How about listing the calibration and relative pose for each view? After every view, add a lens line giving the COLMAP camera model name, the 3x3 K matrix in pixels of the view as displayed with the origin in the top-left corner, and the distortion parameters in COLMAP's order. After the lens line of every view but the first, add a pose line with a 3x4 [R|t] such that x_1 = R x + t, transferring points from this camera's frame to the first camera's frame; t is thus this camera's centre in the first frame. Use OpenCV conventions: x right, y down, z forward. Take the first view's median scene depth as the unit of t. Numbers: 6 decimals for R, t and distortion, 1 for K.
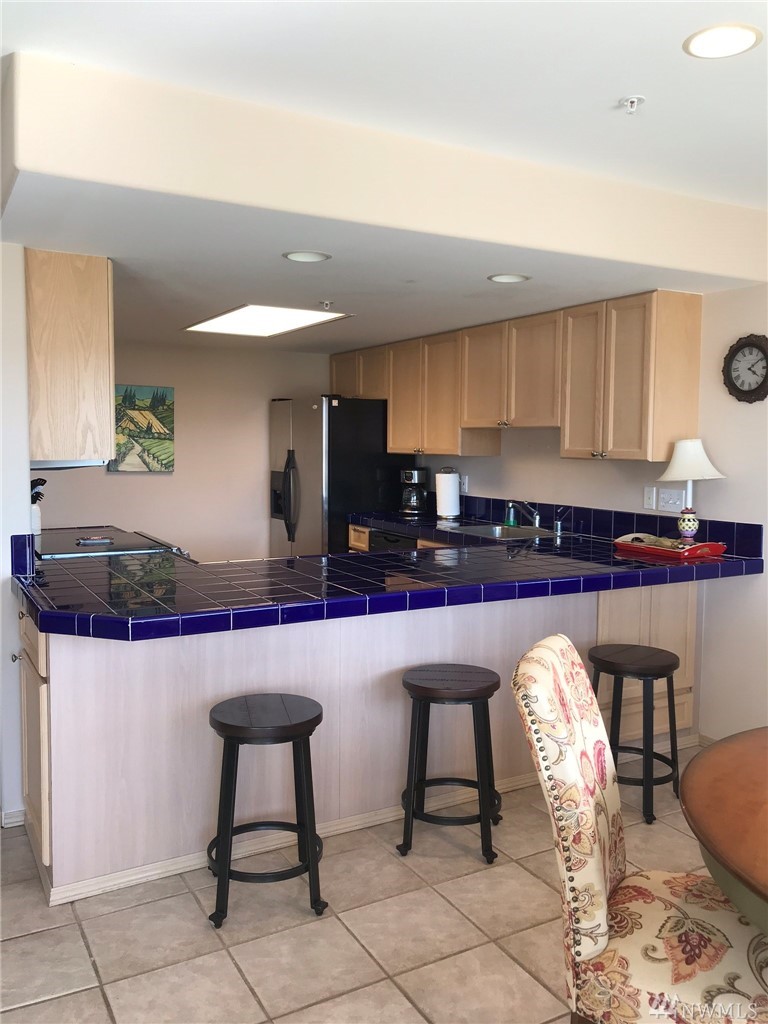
lens RADIAL K [[839.3, 0, 384.0], [0, 839.3, 512.0], [0, 0, 1]] dist [0.003619, 0.011649]
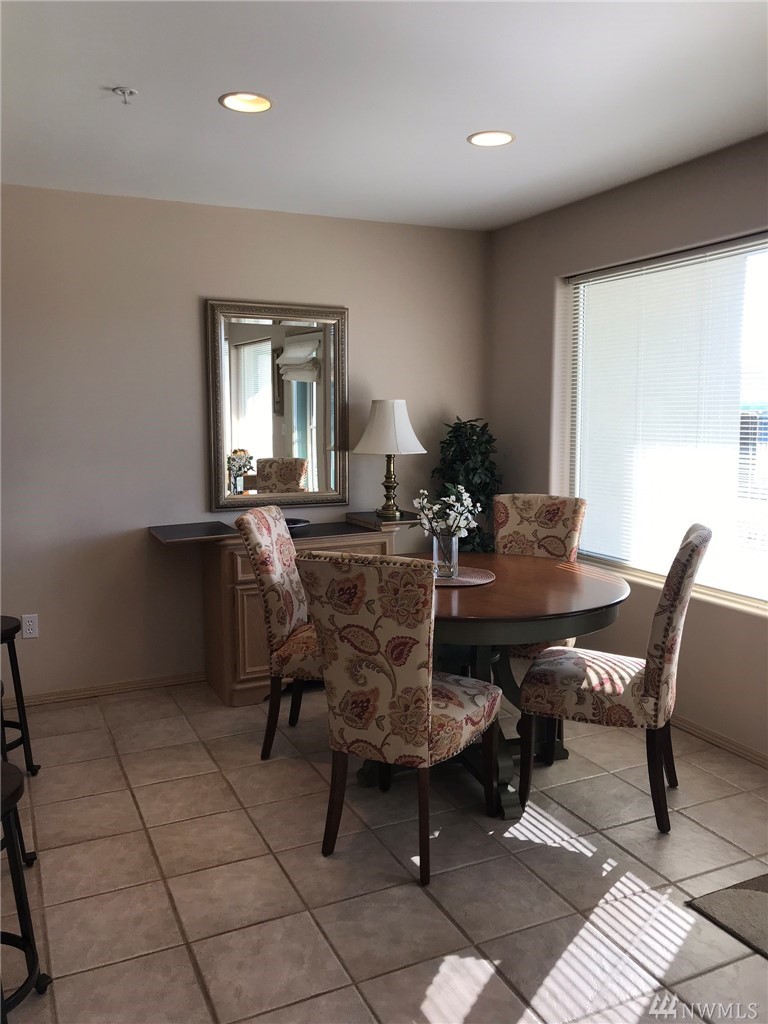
lens RADIAL K [[839.3, 0, 384.0], [0, 839.3, 512.0], [0, 0, 1]] dist [0.003619, 0.011649]
pose [[0.074445, -0.129192, 0.988821, -0.908546], [0.089707, 0.988420, 0.122386, -0.058806], [-0.993182, 0.079593, 0.085172, 0.643540]]
